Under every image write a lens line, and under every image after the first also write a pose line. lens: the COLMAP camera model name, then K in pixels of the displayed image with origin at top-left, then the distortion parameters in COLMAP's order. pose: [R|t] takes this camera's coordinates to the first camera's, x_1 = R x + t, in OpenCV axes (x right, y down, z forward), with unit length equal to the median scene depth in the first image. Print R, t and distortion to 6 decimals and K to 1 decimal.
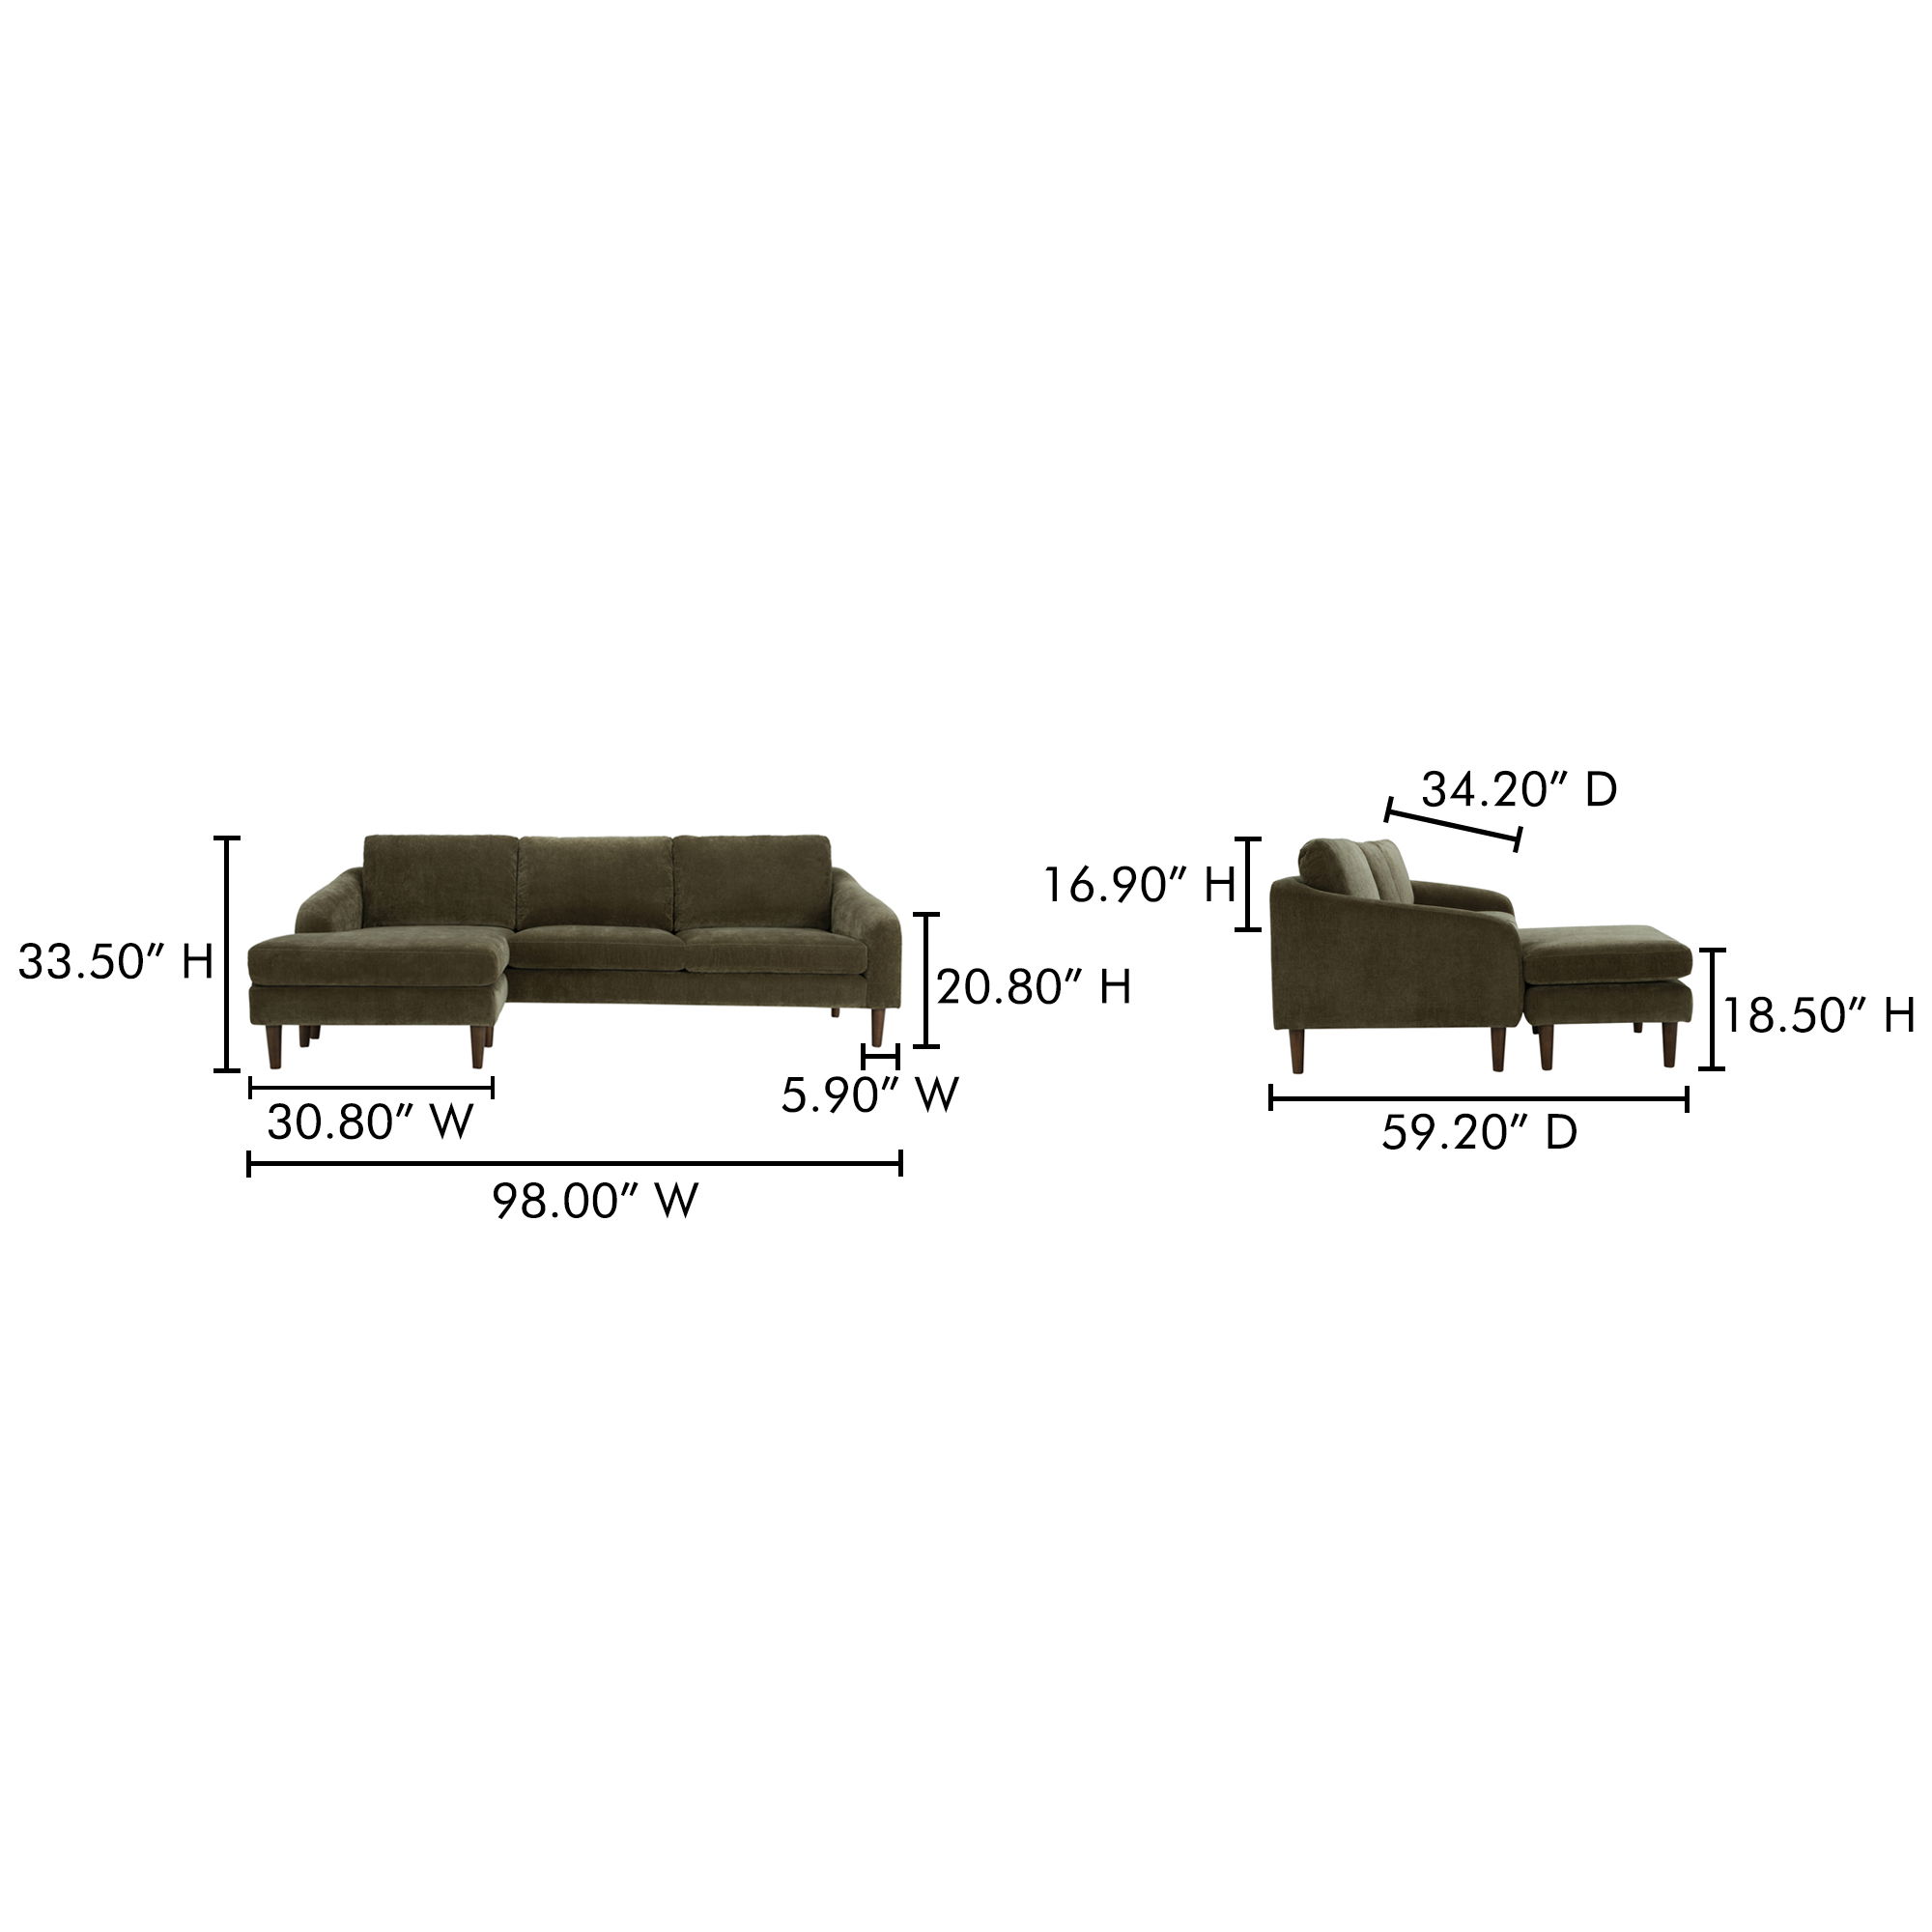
lens RADIAL K [[3285.8, 0, 966.0], [0, 3285.8, 966.0], [0, 0, 1]] dist [0.000925, 0.034096]
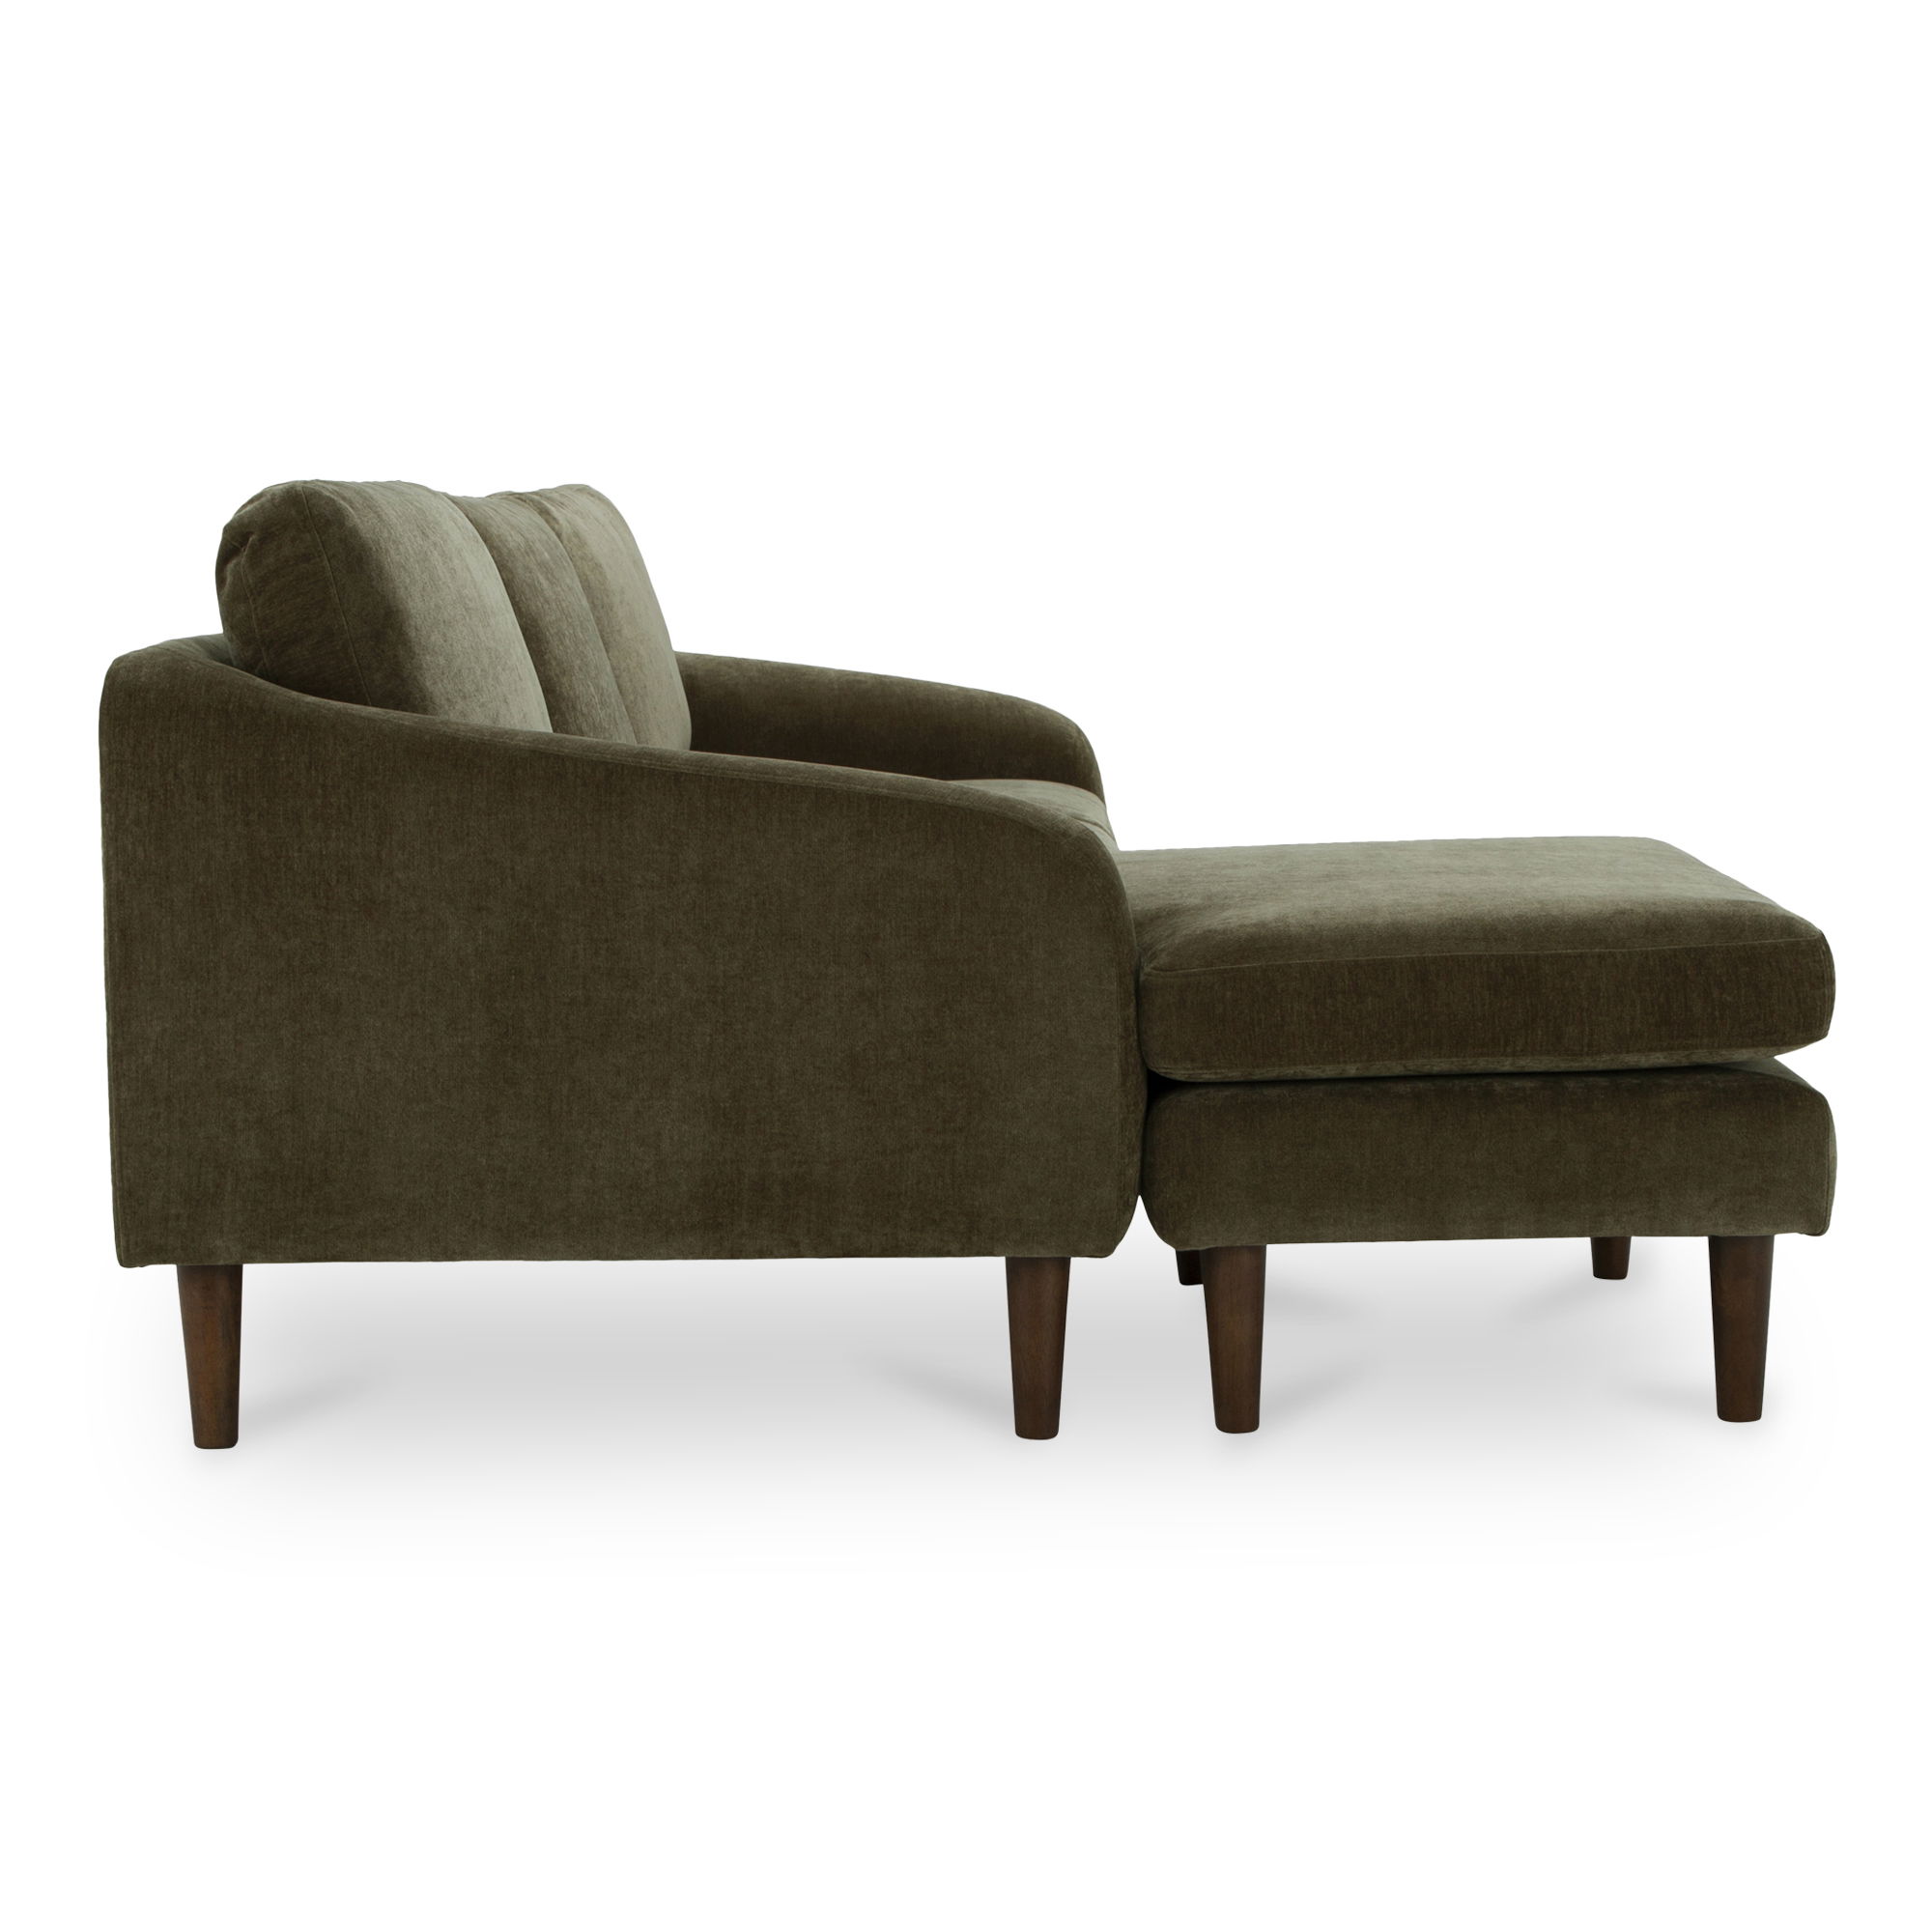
lens RADIAL K [[3285.8, 0, 966.0], [0, 3285.8, 966.0], [0, 0, 1]] dist [0.000925, 0.034096]
pose [[1.000000, -0.000161, 0.000858, 0.156485], [0.000160, 0.999999, 0.001033, -0.003099], [-0.000858, -0.001033, 0.999999, 0.756403]]
